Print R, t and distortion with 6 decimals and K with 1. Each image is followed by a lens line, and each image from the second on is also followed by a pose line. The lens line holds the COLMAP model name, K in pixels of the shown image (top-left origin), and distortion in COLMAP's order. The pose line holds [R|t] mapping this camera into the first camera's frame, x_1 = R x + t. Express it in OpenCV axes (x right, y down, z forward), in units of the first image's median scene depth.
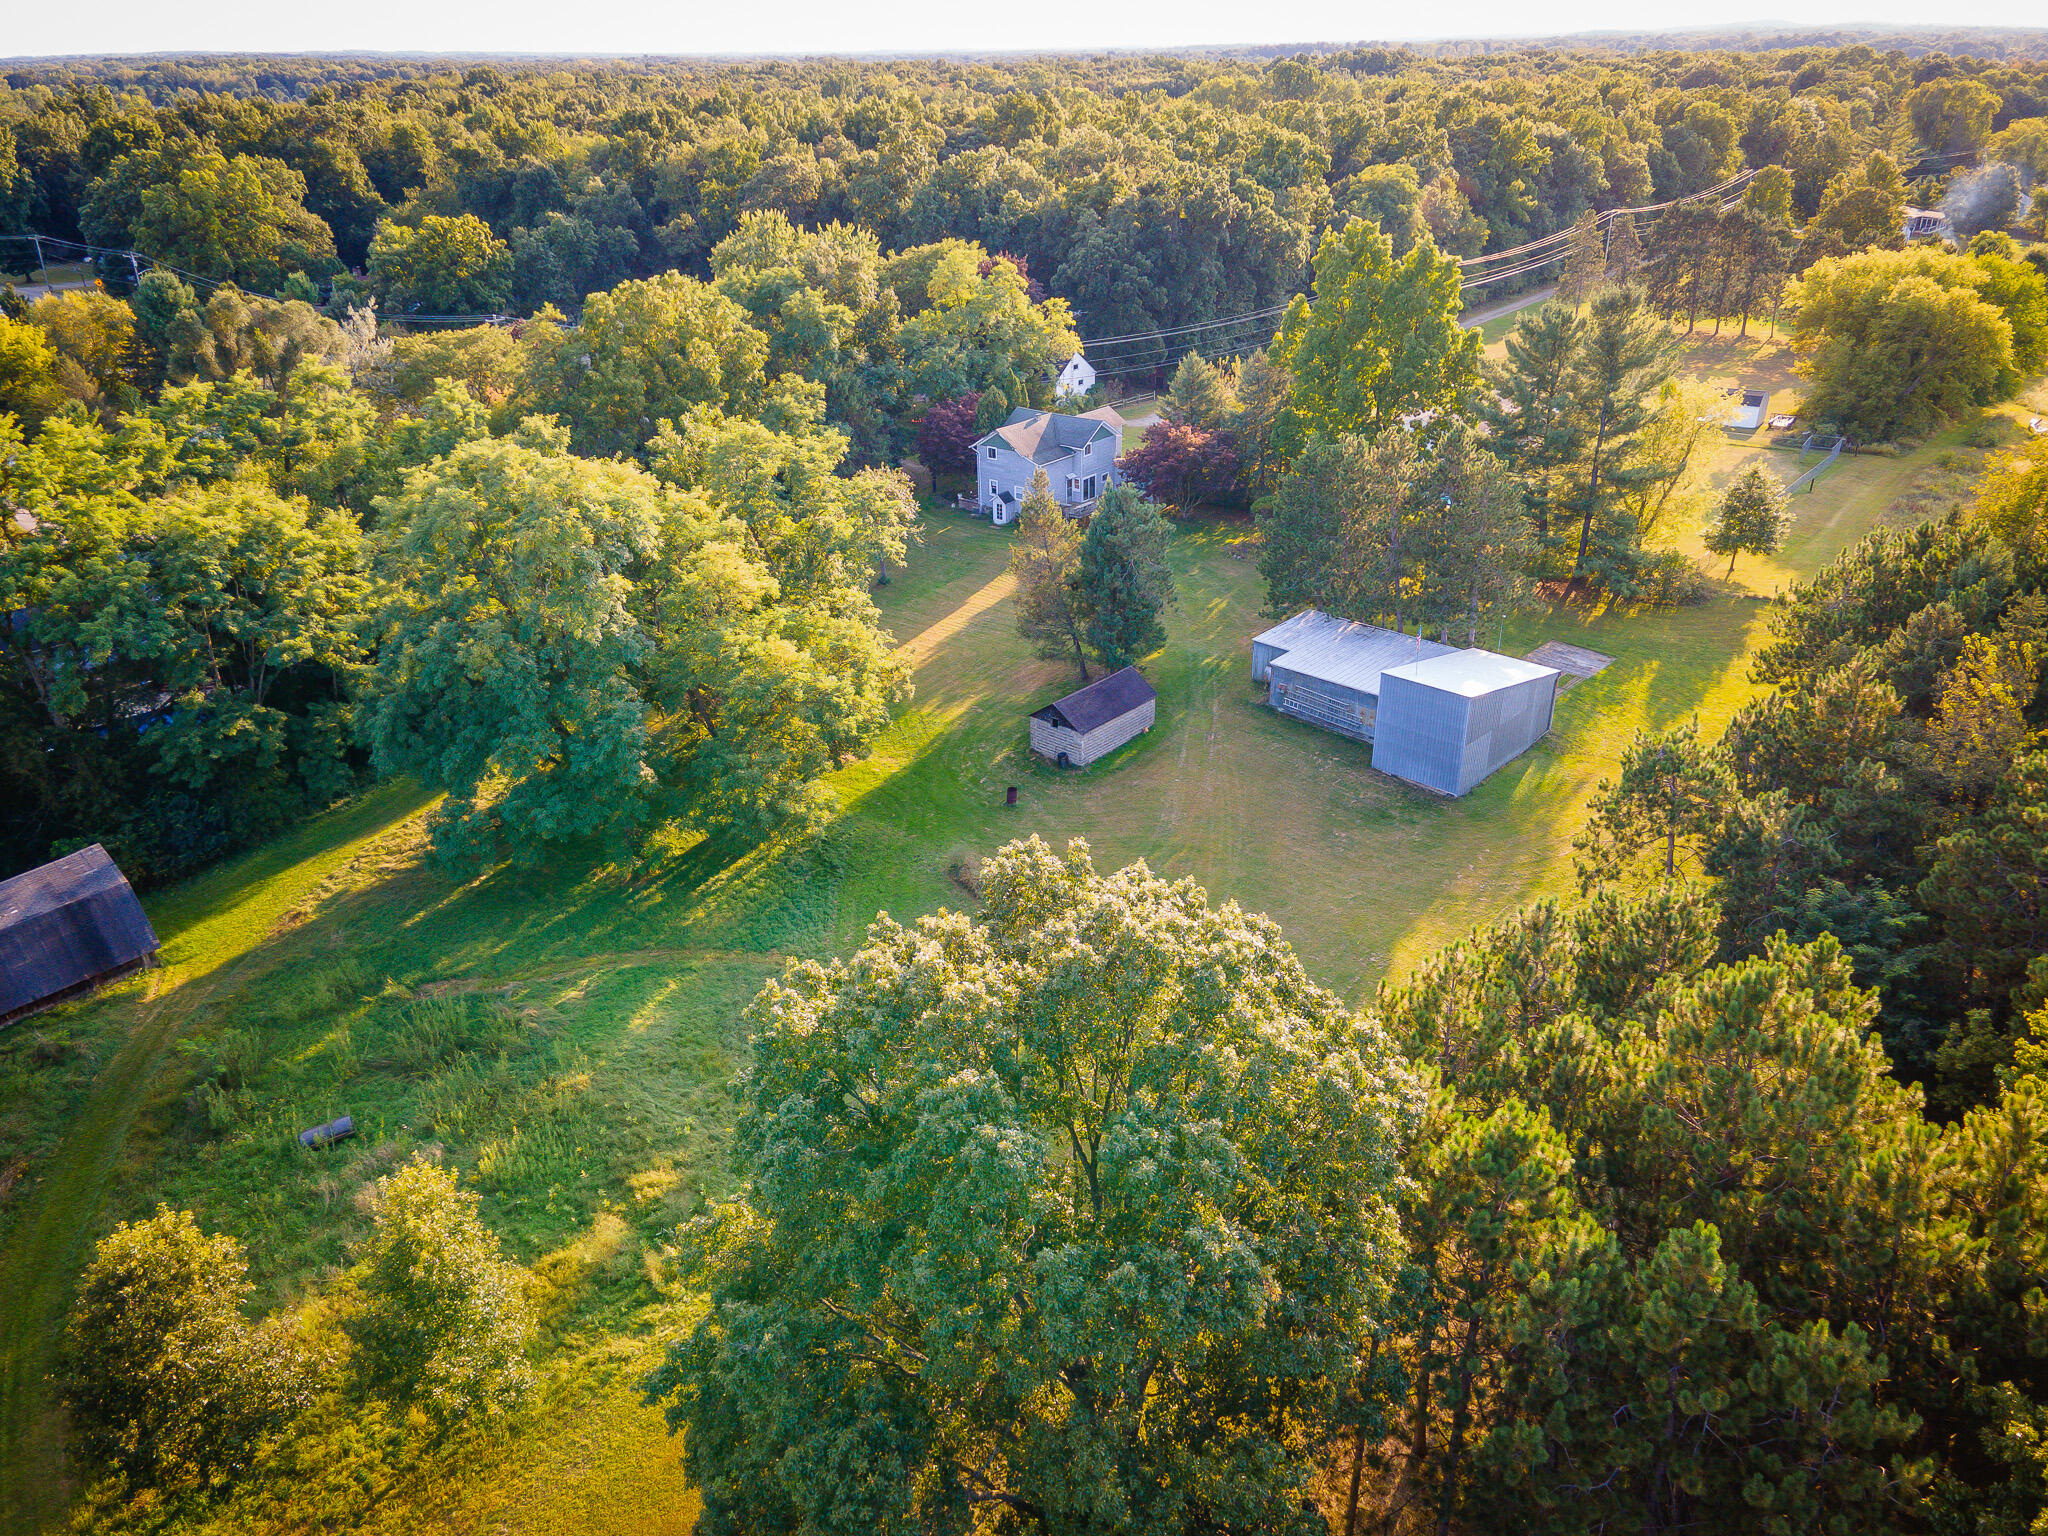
lens RADIAL K [[1456.4, 0, 1026.7], [0, 1456.4, 758.9], [0, 0, 1]] dist [0.035345, 0.006066]
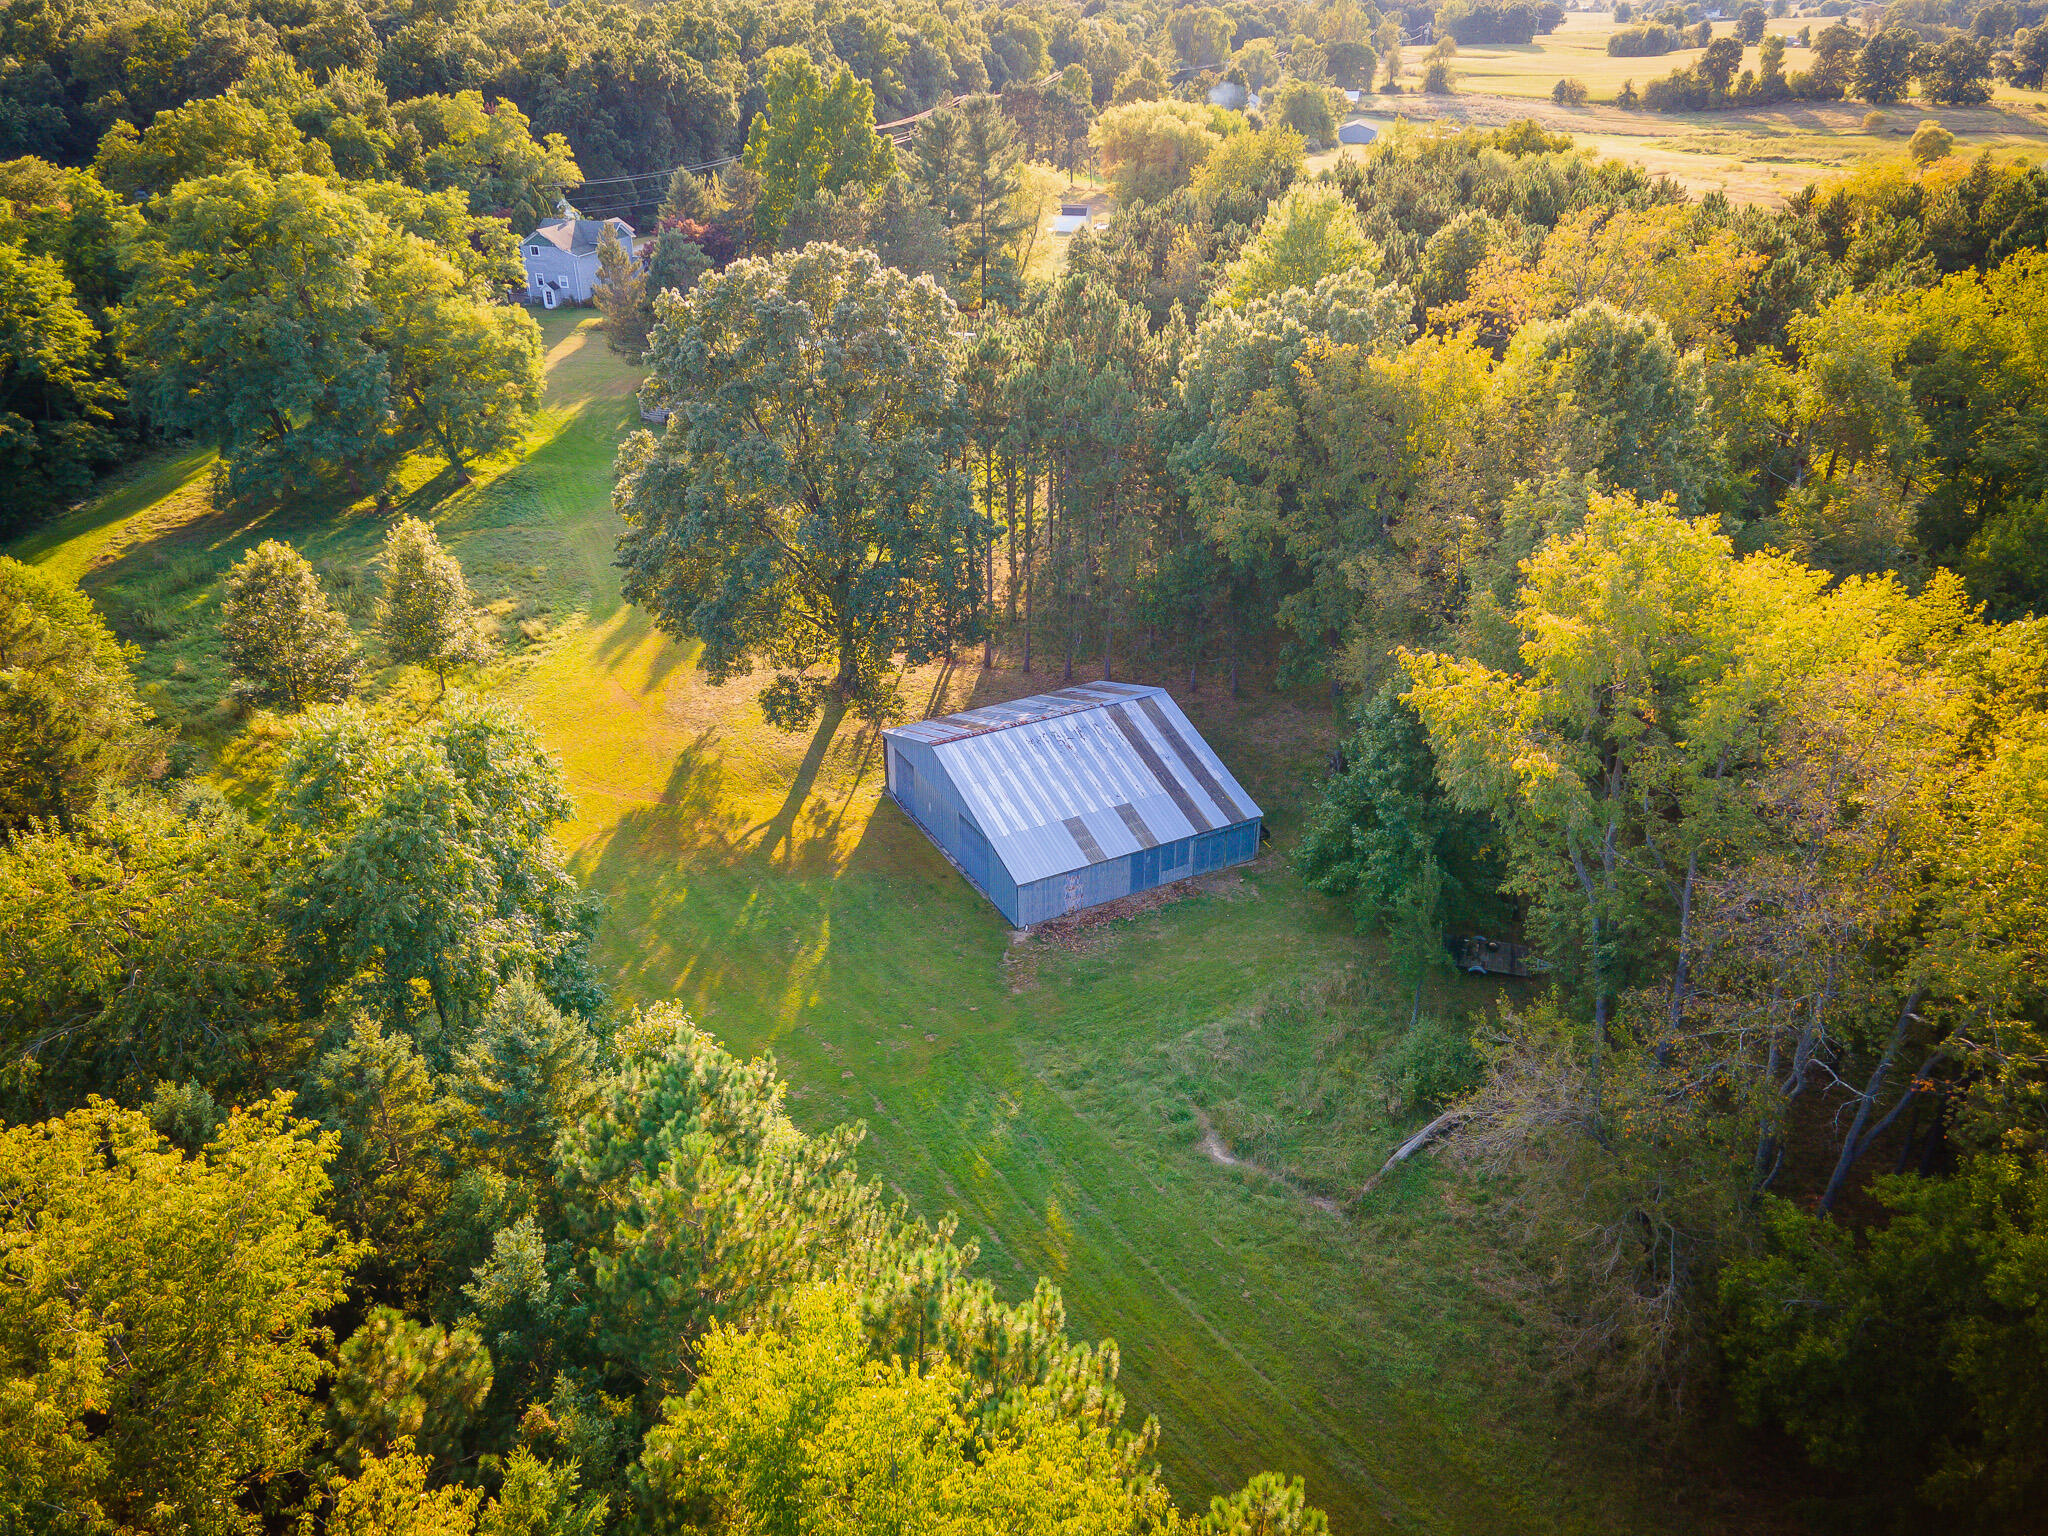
lens RADIAL K [[1456.4, 0, 1022.7], [0, 1456.4, 769.3], [0, 0, 1]] dist [0.035345, 0.006066]
pose [[0.922482, -0.168521, 0.347315, -0.135323], [0.155875, 0.985685, 0.064256, 0.192617], [-0.353172, -0.005137, 0.935544, -0.297353]]
